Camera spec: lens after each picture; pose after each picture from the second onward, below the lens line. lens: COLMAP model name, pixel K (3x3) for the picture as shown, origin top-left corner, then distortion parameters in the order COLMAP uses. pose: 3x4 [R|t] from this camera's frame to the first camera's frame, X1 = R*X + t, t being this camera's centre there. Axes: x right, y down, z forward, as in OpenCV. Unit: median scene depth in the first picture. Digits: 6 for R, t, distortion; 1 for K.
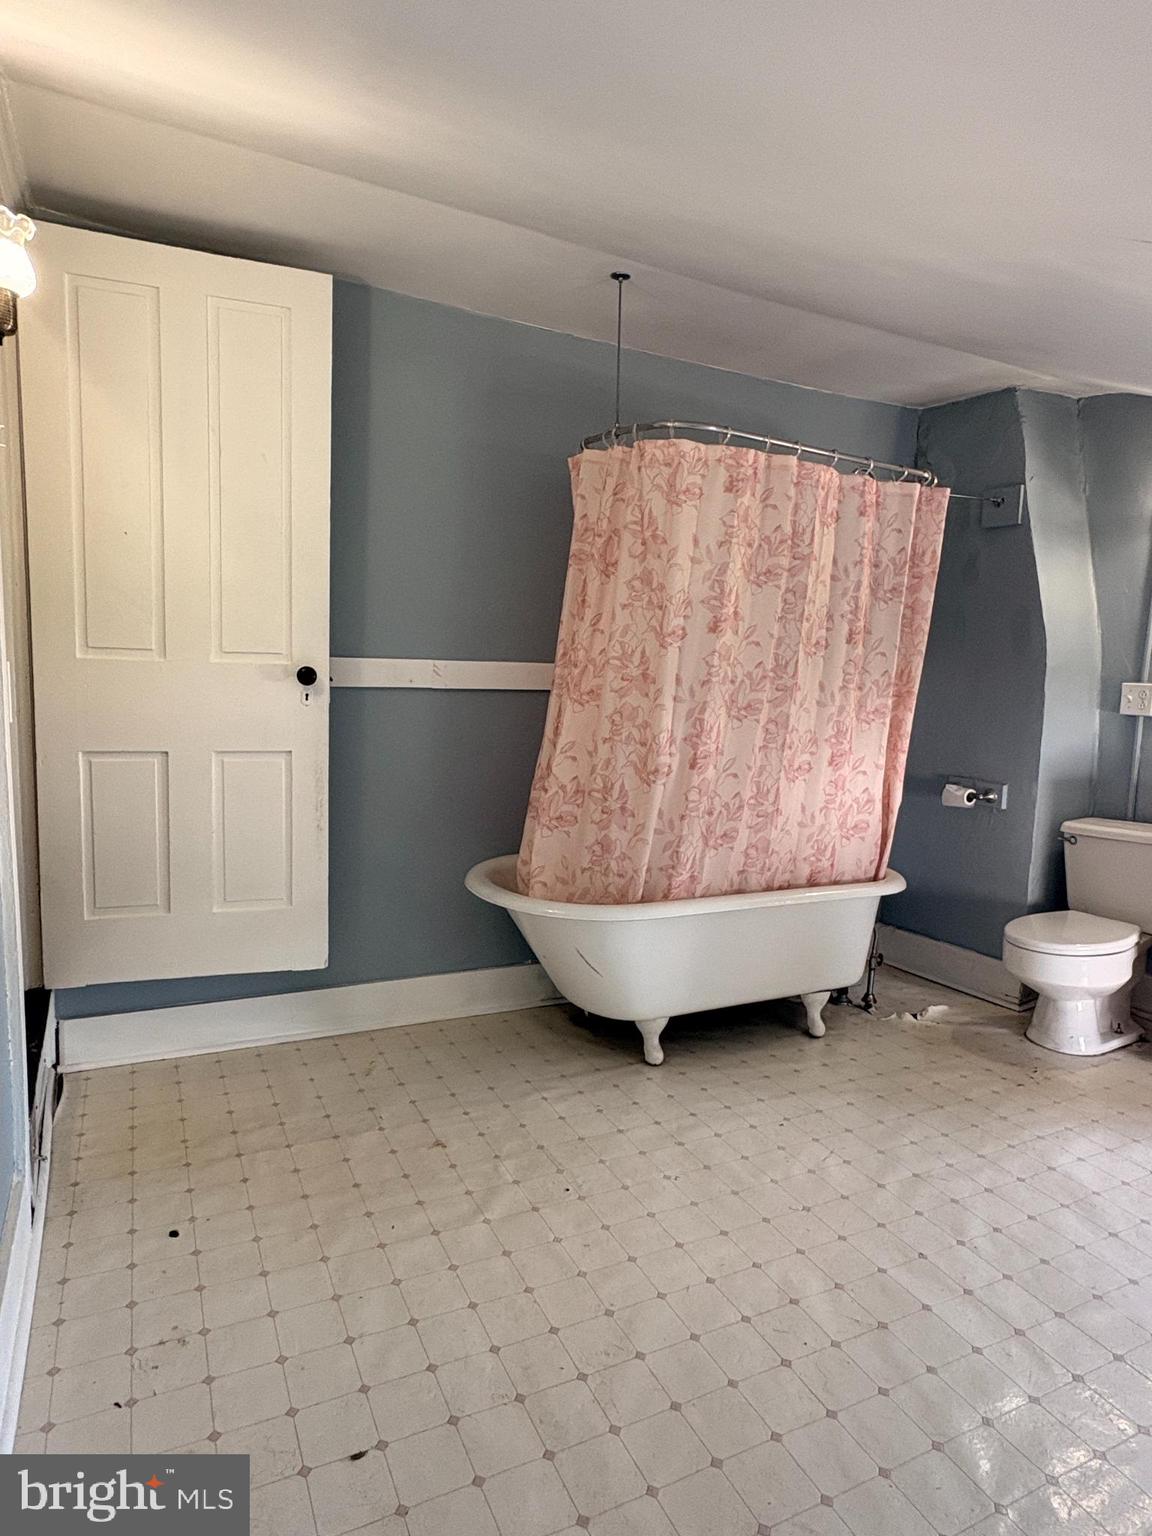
lens RADIAL K [[883.2, 0, 572.0], [0, 883.2, 771.6], [0, 0, 1]] dist [0.005204, 0.001867]
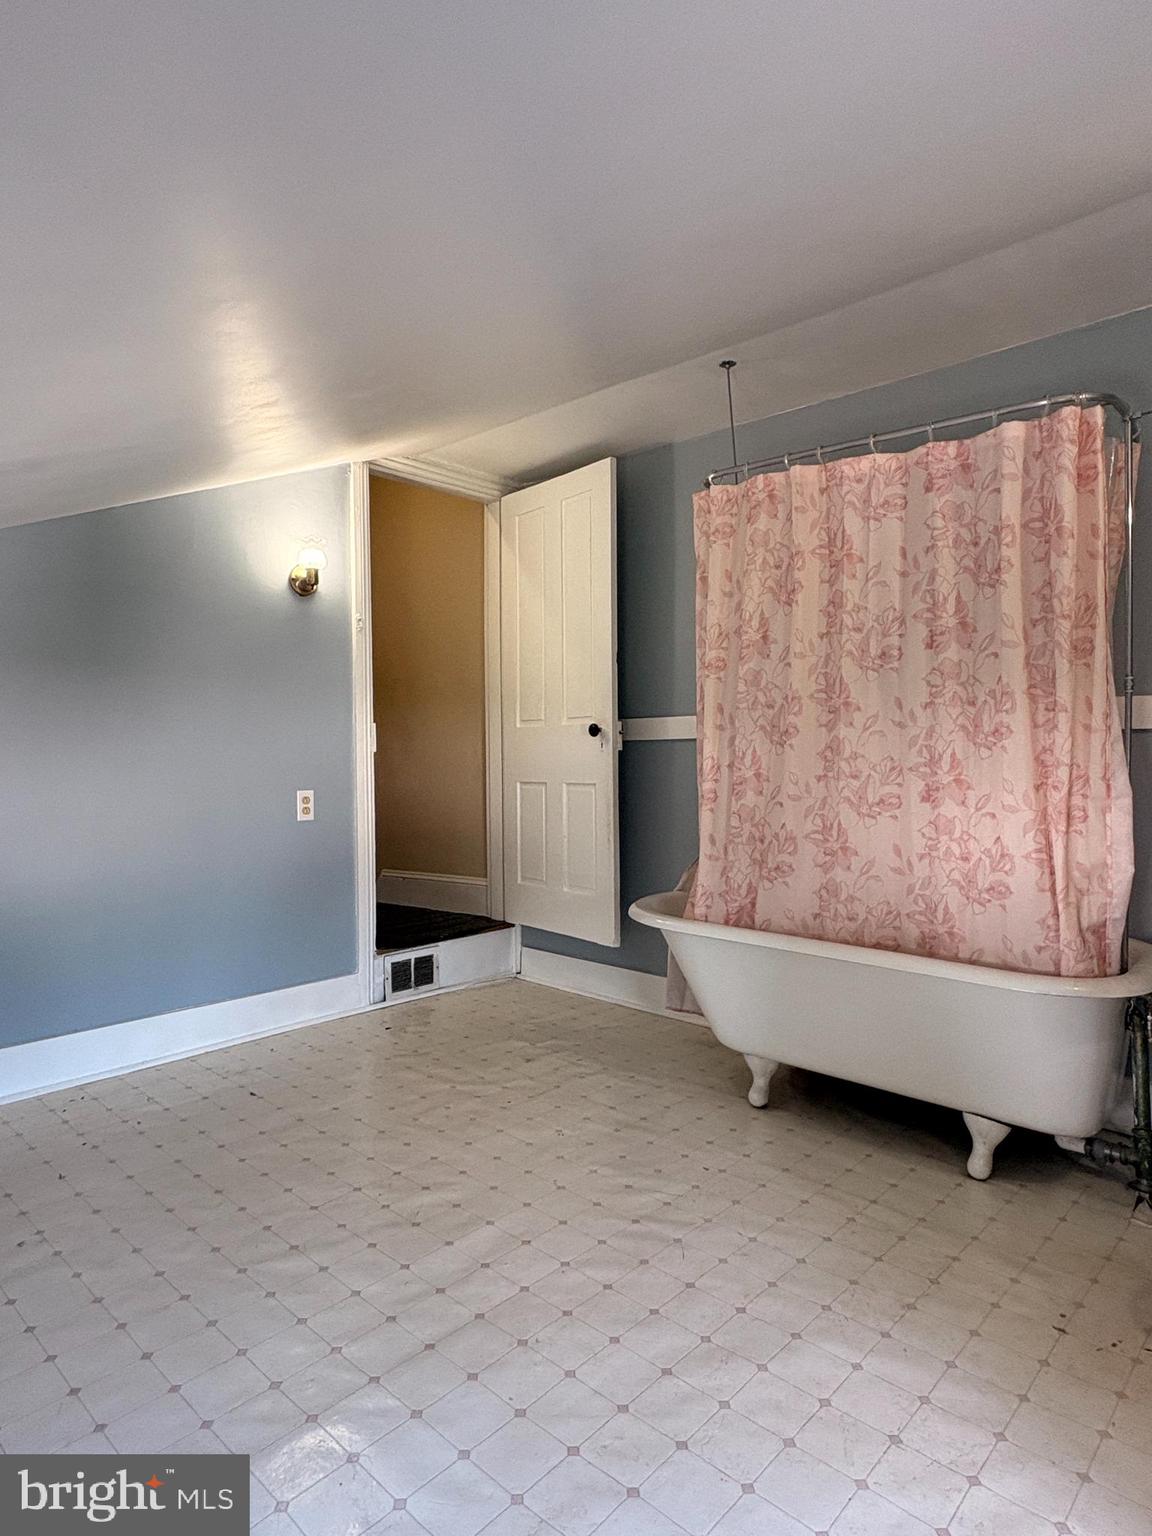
lens RADIAL K [[894.5, 0, 581.2], [0, 894.5, 759.7], [0, 0, 1]] dist [0.007625, 0.002183]
pose [[0.364021, -0.030531, -0.930890, 0.966821], [-0.095344, 0.992991, -0.069852, 0.043043], [0.926498, 0.114183, 0.358558, 0.433801]]
